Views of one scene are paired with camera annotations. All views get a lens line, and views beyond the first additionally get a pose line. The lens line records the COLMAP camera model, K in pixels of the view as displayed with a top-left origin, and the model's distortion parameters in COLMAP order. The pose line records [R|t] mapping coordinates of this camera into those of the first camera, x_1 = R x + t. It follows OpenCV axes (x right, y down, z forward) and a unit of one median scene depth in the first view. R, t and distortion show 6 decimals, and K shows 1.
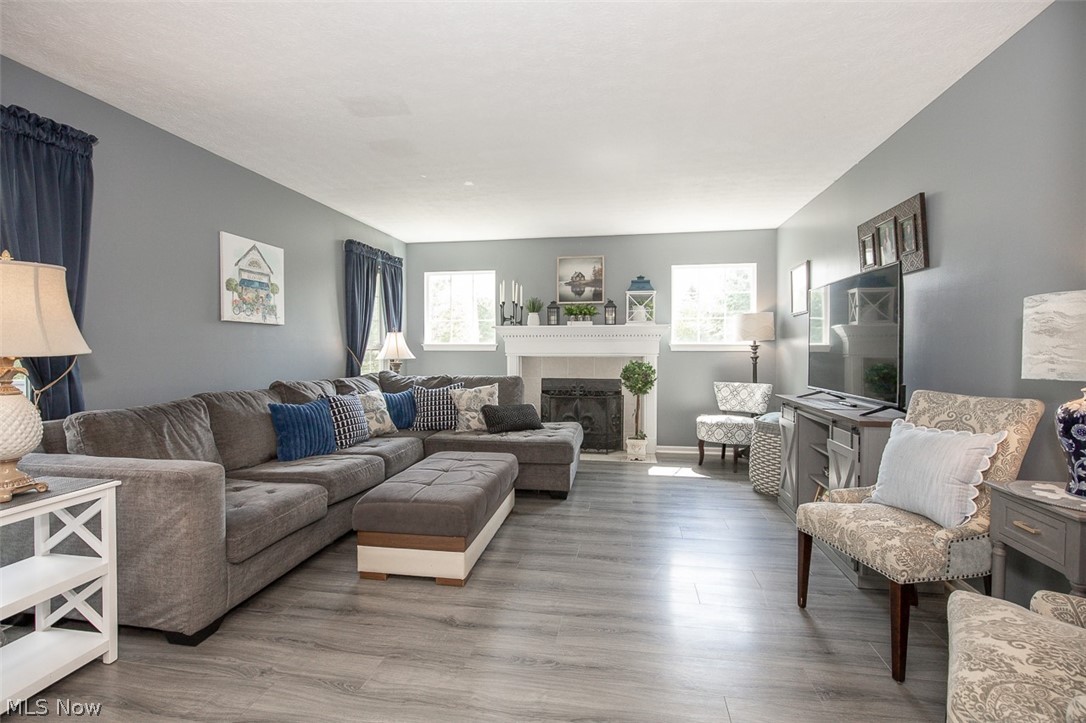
lens RADIAL K [[495.4, 0, 542.9], [0, 495.4, 356.1], [0, 0, 1]] dist [-0.016416, 0.002838]
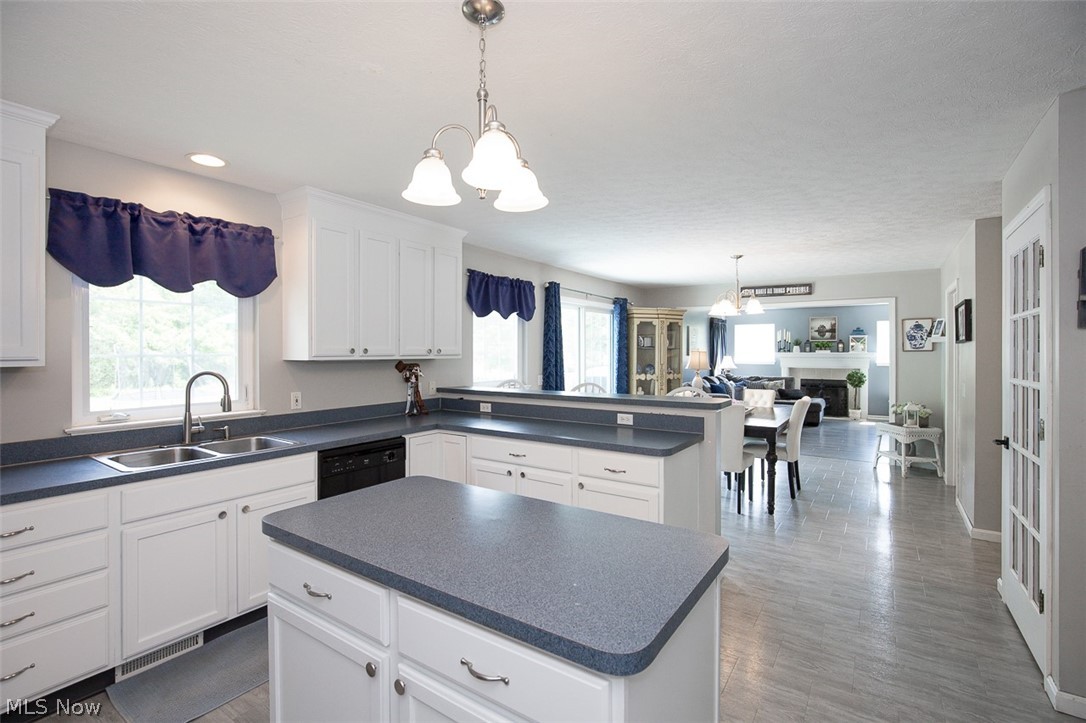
lens RADIAL K [[495.4, 0, 542.2], [0, 495.4, 352.8], [0, 0, 1]] dist [-0.016416, 0.002838]
pose [[0.909356, 0.001711, -0.416016, -0.134908], [-0.008408, 0.999863, -0.014267, -0.024329], [0.415934, 0.016472, 0.909246, -1.349789]]
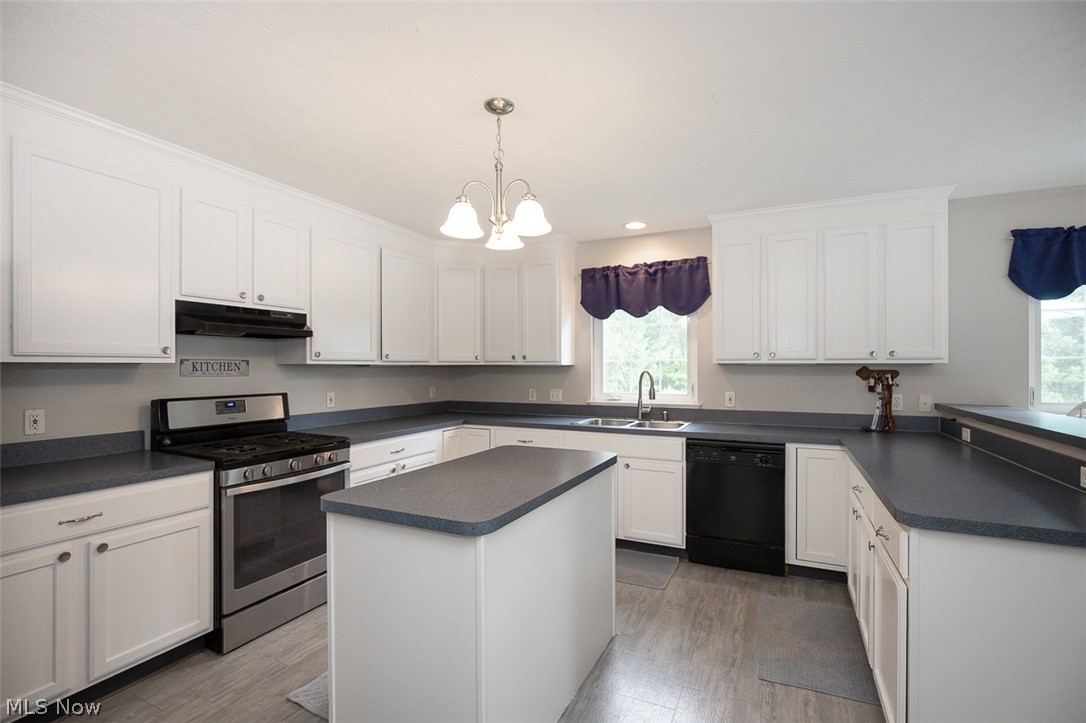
lens RADIAL K [[495.4, 0, 538.9], [0, 495.4, 364.1], [0, 0, 1]] dist [-0.016416, 0.002838]
pose [[-0.276920, -0.006623, -0.960870, 0.085017], [-0.019183, 0.999815, -0.001363, -0.015028], [0.960701, 0.018055, -0.276996, -0.984592]]
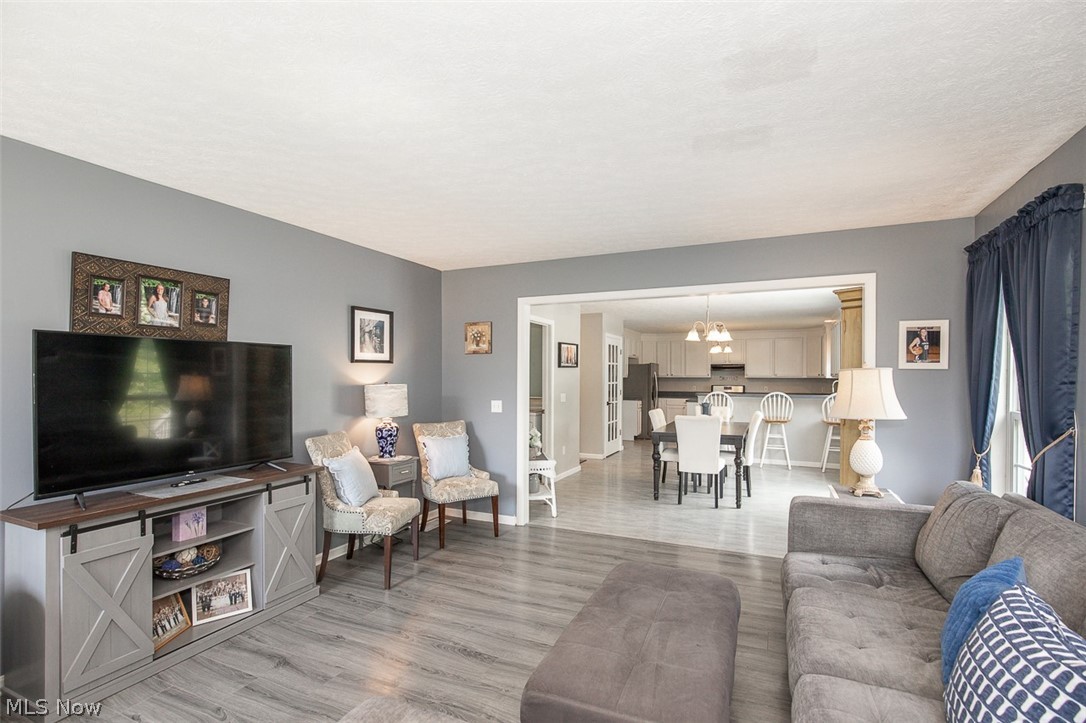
lens RADIAL K [[495.4, 0, 544.4], [0, 495.4, 378.9], [0, 0, 1]] dist [-0.016416, 0.002838]
pose [[-0.965238, -0.006522, 0.261291, -0.125767], [0.000379, 0.999653, 0.026353, -0.062647], [-0.261372, 0.025535, -0.964900, 0.952155]]
